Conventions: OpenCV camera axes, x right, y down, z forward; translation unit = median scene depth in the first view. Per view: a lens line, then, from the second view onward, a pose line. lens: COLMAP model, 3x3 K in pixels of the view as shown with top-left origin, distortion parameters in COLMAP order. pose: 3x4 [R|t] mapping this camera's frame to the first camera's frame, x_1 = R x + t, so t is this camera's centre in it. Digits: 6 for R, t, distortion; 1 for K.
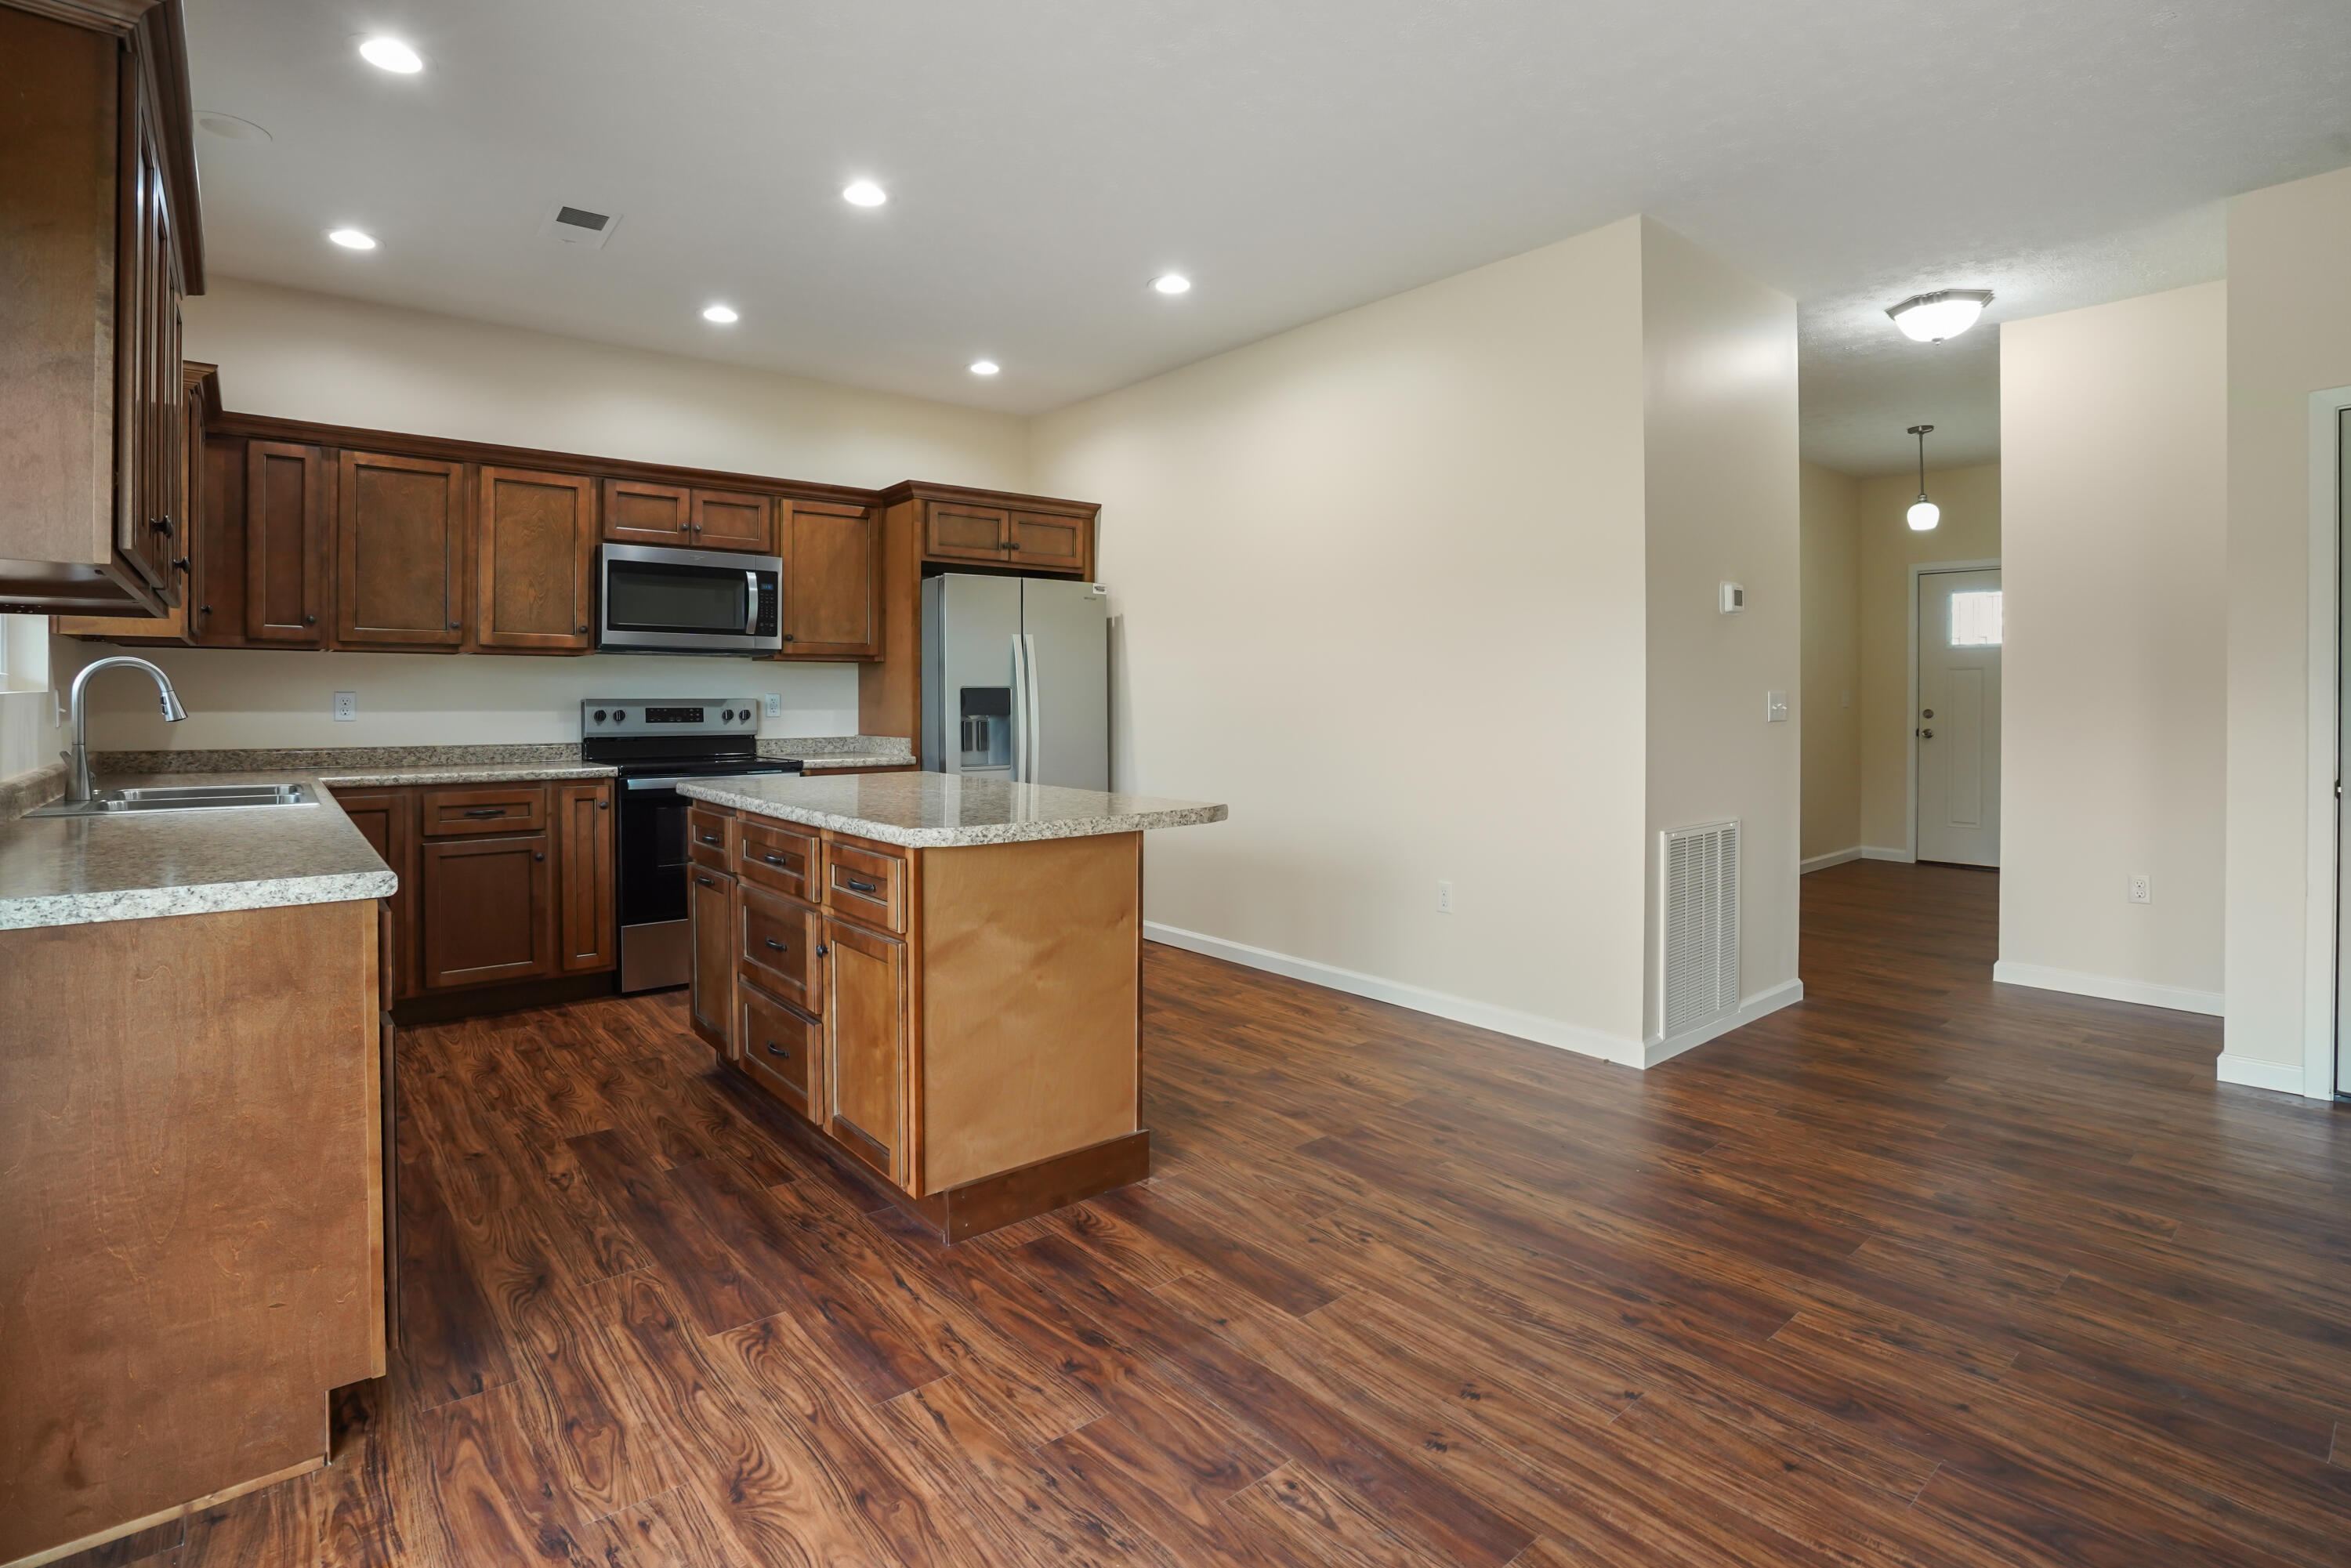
lens RADIAL K [[1138.6, 0, 1159.4], [0, 1138.6, 700.5], [0, 0, 1]] dist [-0.055820, 0.018108]
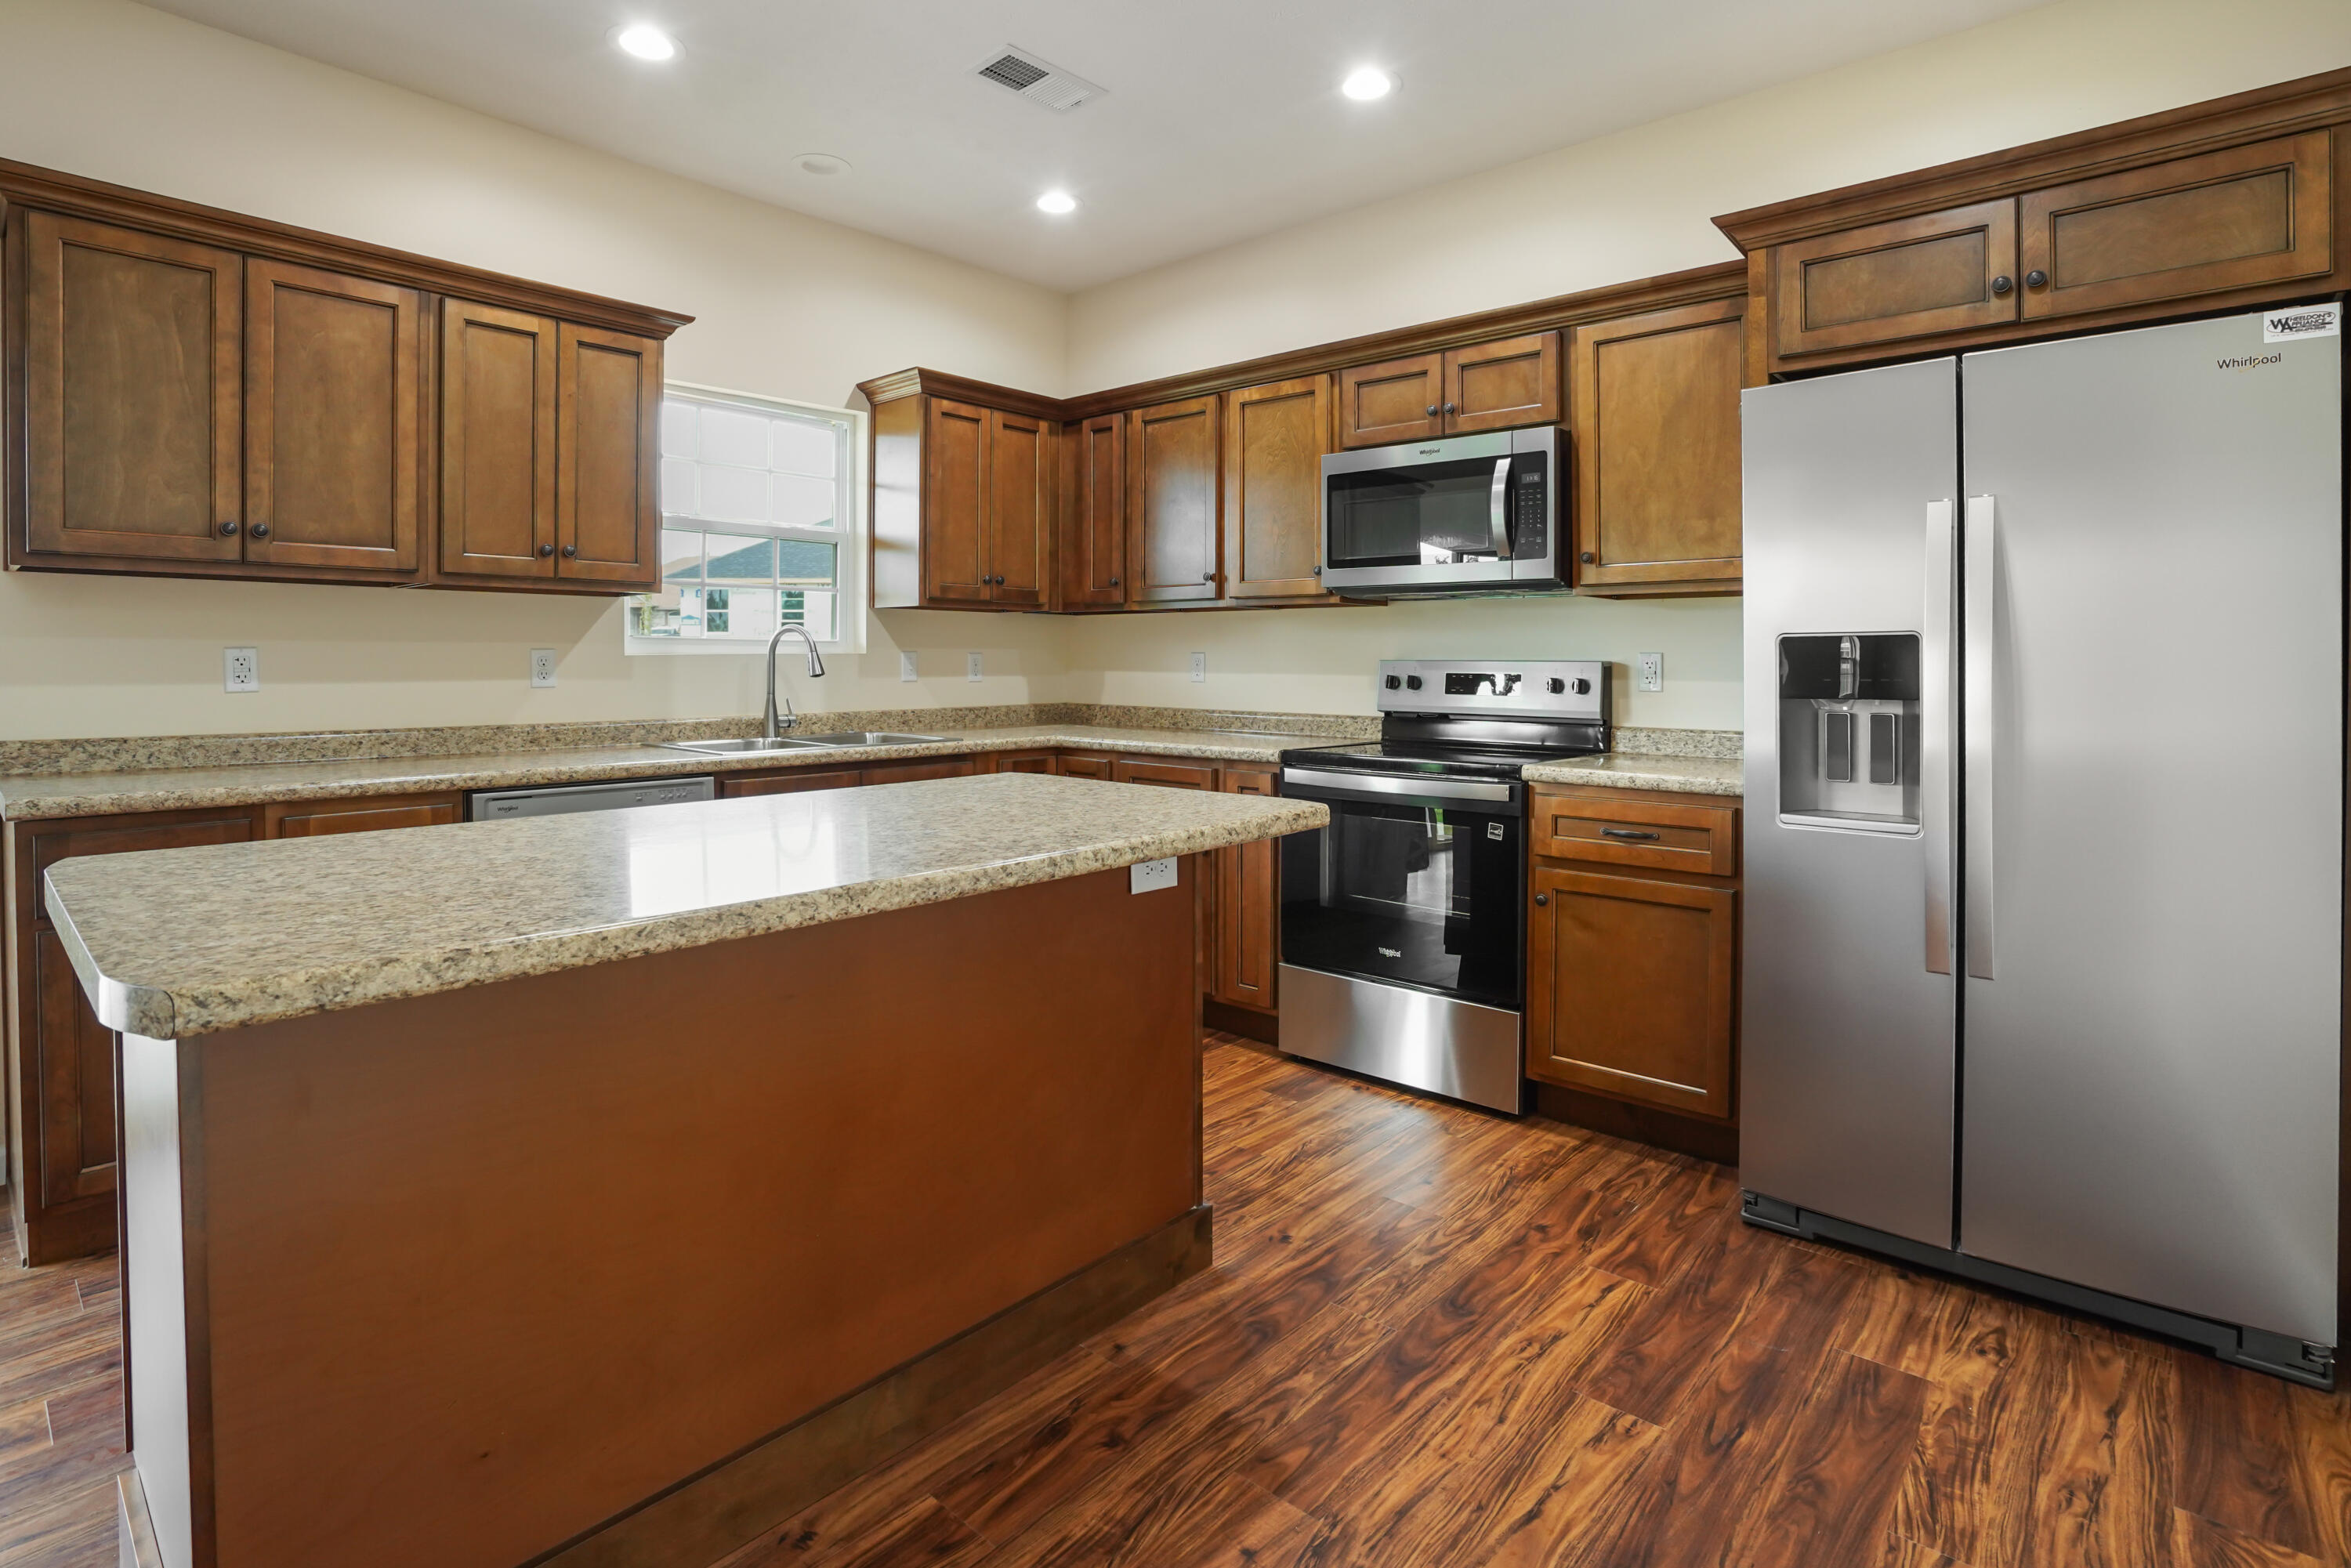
lens RADIAL K [[1138.6, 0, 1189.1], [0, 1138.6, 669.1], [0, 0, 1]] dist [-0.055820, 0.018108]
pose [[0.162890, 0.009000, -0.986603, 0.293035], [-0.004467, 0.999955, 0.008384, -0.001543], [0.986634, 0.003041, 0.162923, 0.910520]]
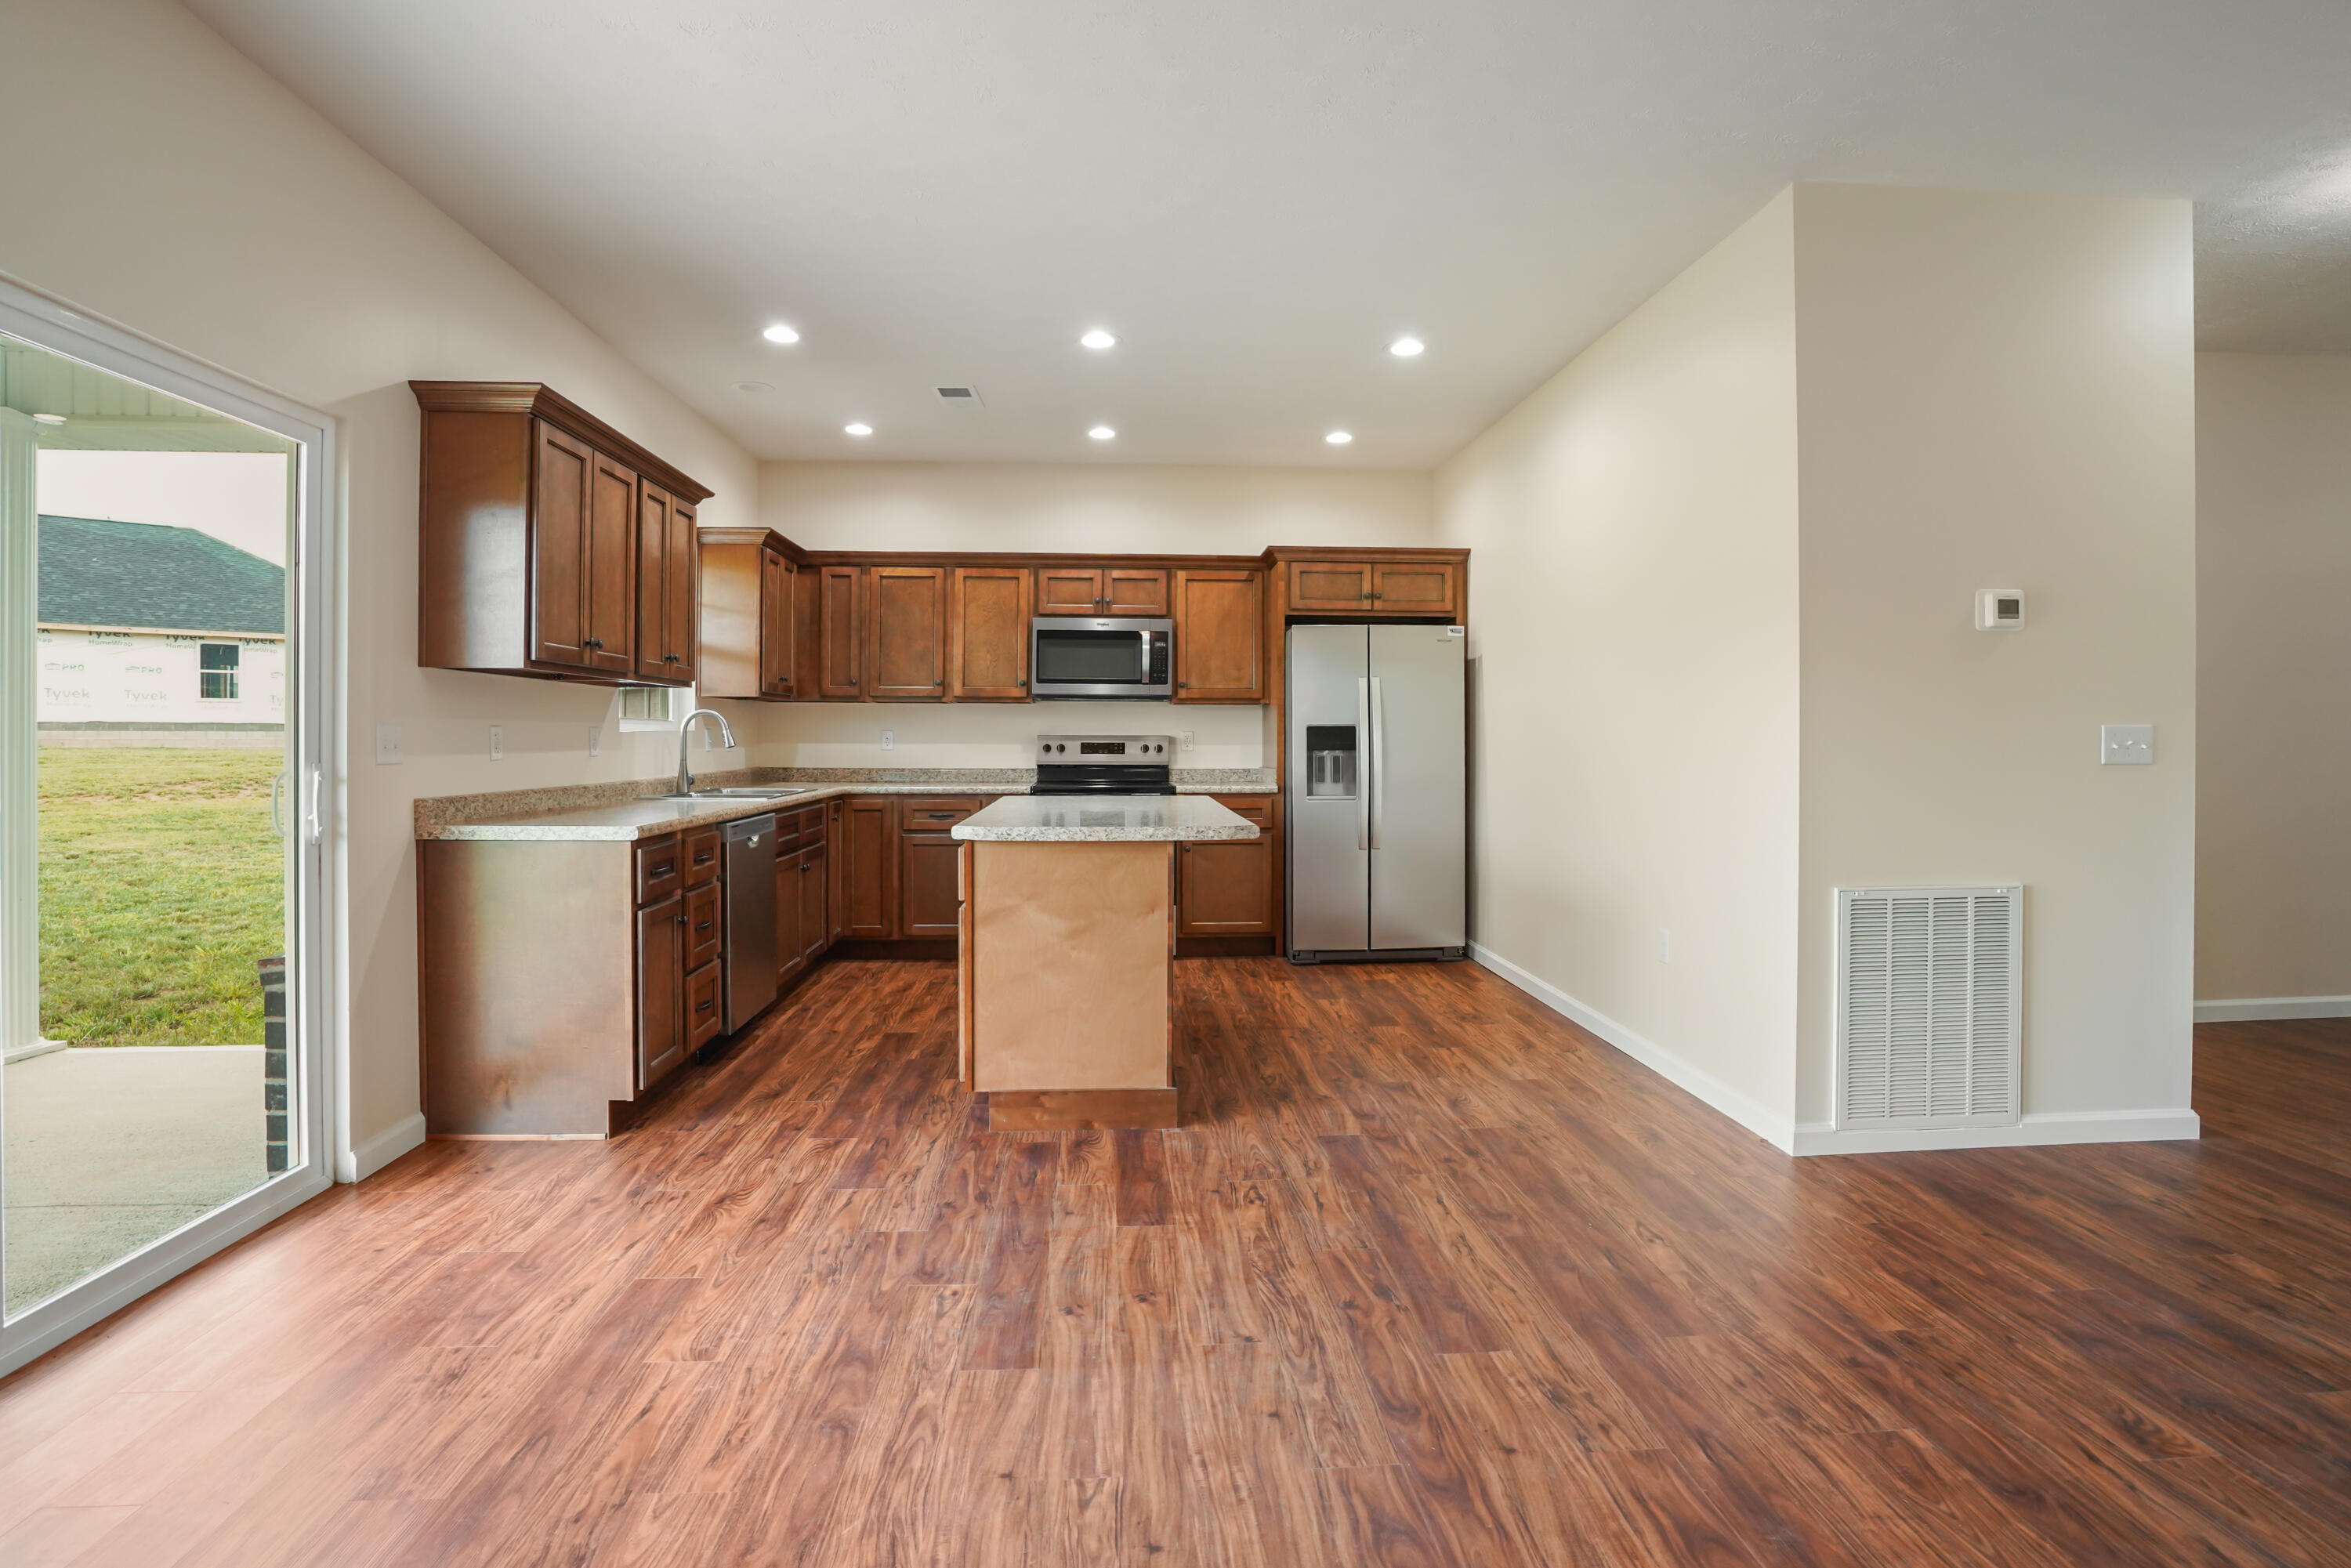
lens RADIAL K [[1138.6, 0, 1177.7], [0, 1138.6, 746.3], [0, 0, 1]] dist [-0.055820, 0.018108]
pose [[0.812729, 0.007599, -0.582593, 0.497438], [-0.003849, 0.999963, 0.007673, 0.001066], [0.582630, -0.003994, 0.812728, 0.005843]]
